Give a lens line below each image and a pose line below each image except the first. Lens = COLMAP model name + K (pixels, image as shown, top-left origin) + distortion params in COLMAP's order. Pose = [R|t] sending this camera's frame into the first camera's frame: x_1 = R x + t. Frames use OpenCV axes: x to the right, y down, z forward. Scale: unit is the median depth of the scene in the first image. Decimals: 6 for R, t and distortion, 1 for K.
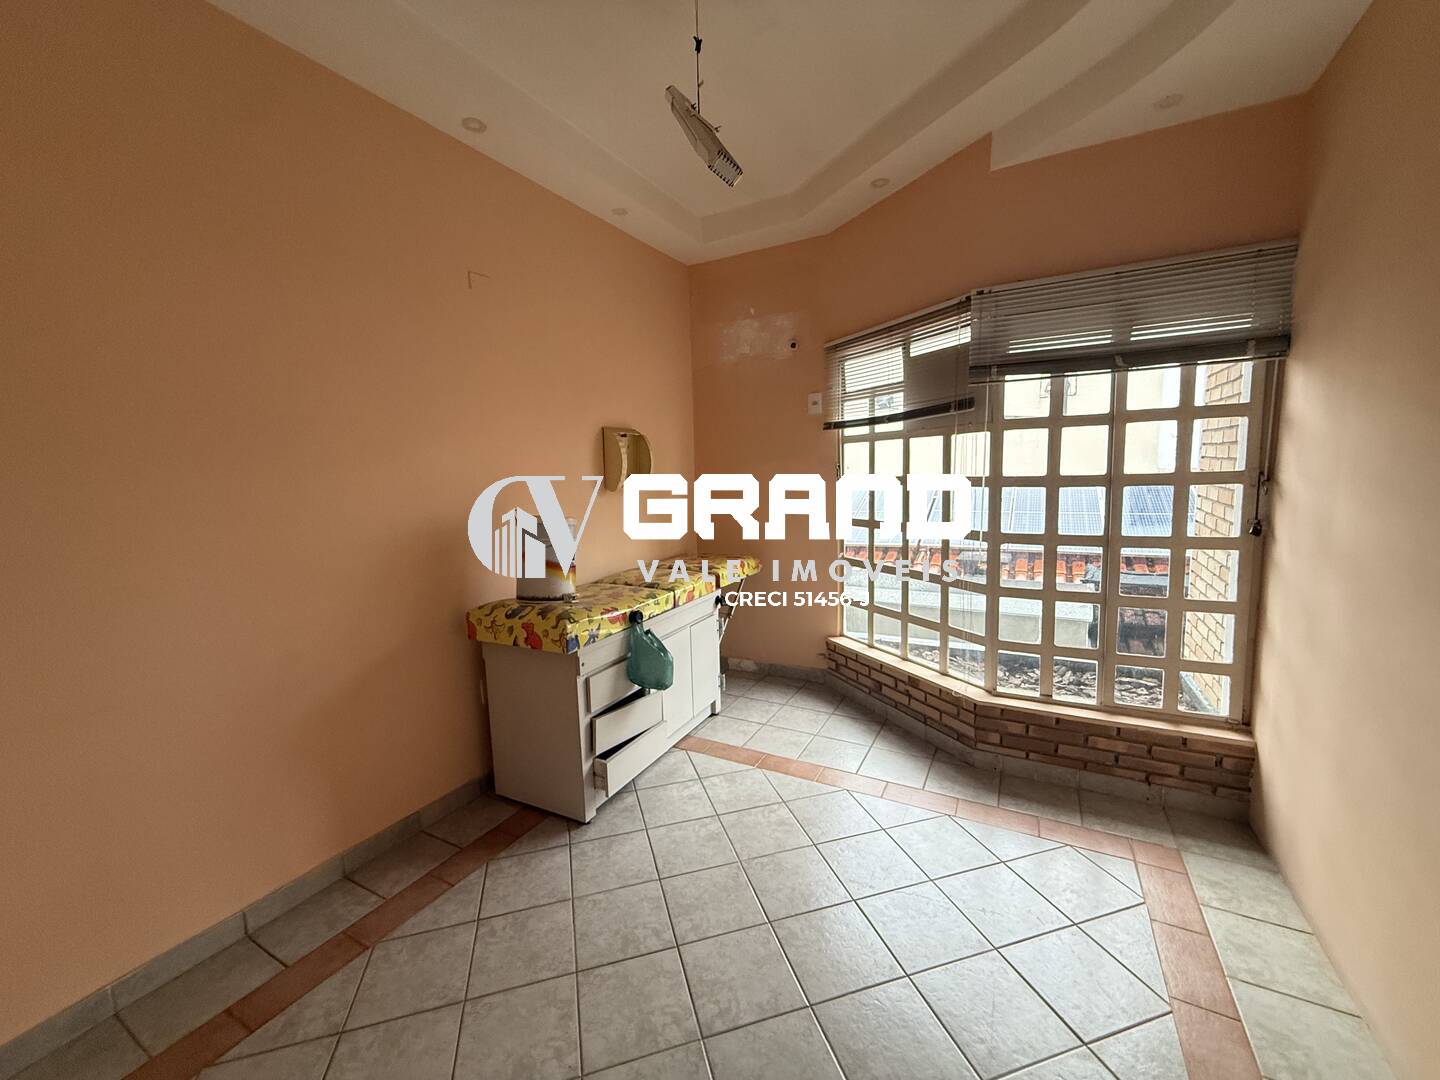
lens RADIAL K [[570.2, 0, 752.2], [0, 570.2, 540.3], [0, 0, 1]] dist [-0.000044, 0.000126]
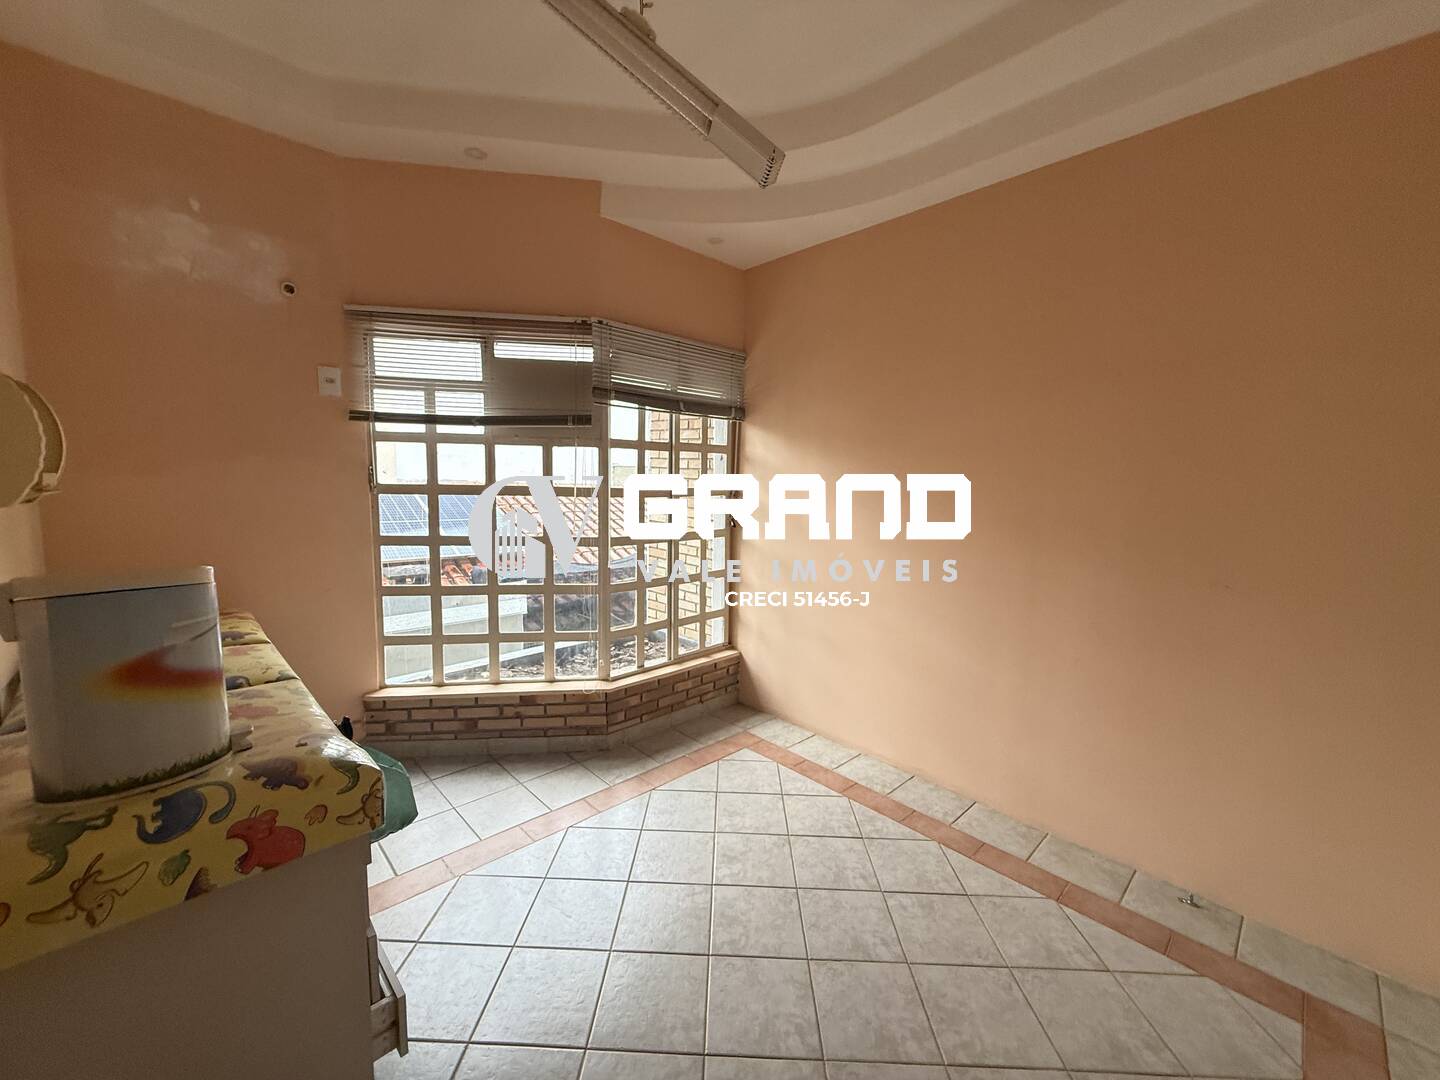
lens RADIAL K [[571.7, 0, 674.6], [0, 571.7, 541.5], [0, 0, 1]] dist [0.001146, 0.000188]
pose [[0.347615, -0.072975, 0.934793, -0.564907], [0.084320, 0.995360, 0.046347, -0.045326], [-0.933838, 0.062711, 0.352155, 0.457196]]
